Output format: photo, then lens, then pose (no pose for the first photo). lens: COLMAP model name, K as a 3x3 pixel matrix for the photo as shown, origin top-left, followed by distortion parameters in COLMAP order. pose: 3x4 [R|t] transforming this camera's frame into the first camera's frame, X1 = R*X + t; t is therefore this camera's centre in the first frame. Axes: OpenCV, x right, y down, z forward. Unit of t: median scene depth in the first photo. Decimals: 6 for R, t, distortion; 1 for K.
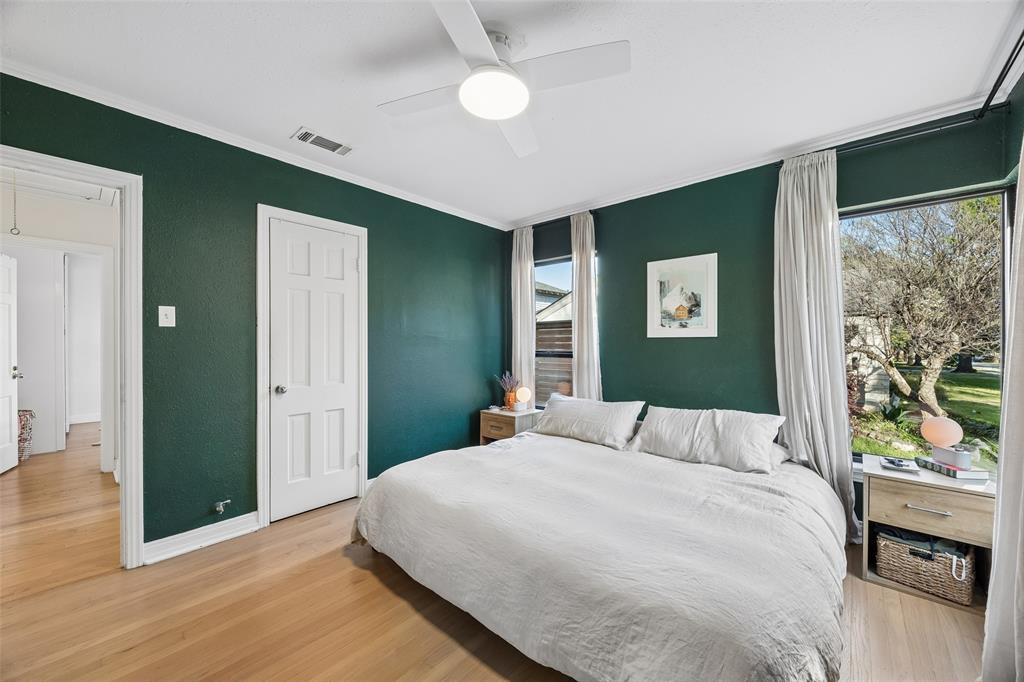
lens RADIAL K [[395.9, 0, 506.0], [0, 395.9, 337.3], [0, 0, 1]] dist [-0.003502, -0.000168]
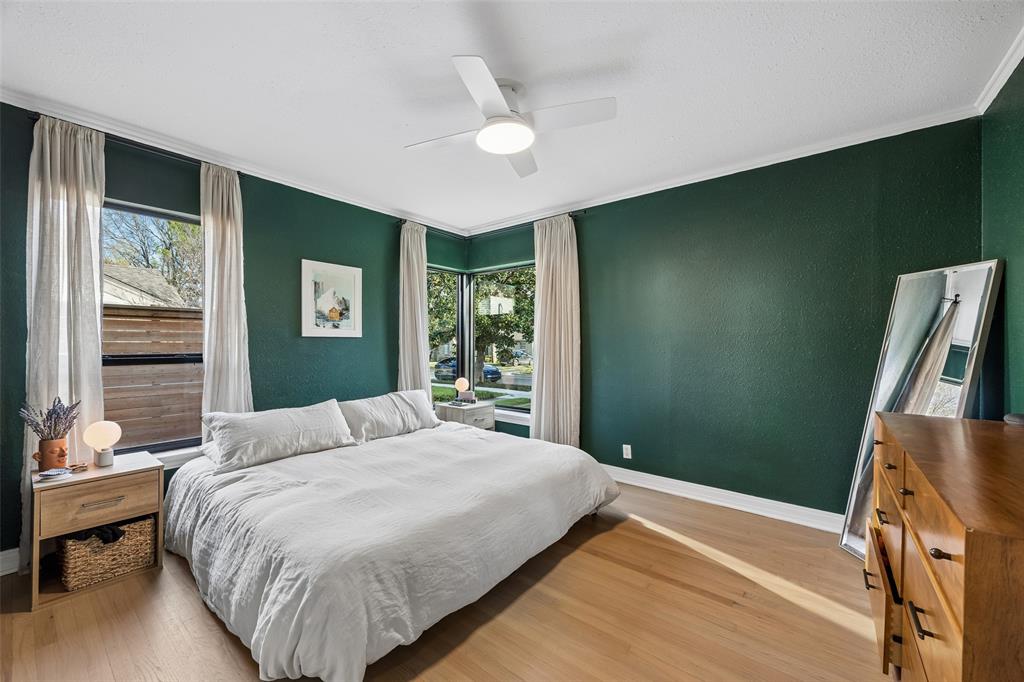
lens RADIAL K [[395.9, 0, 508.6], [0, 395.9, 340.7], [0, 0, 1]] dist [-0.003502, -0.000168]
pose [[-0.057428, 0.003587, 0.998343, -0.681916], [-0.020562, 0.999777, -0.004775, 0.005538], [-0.998138, -0.020802, -0.057342, 0.582362]]
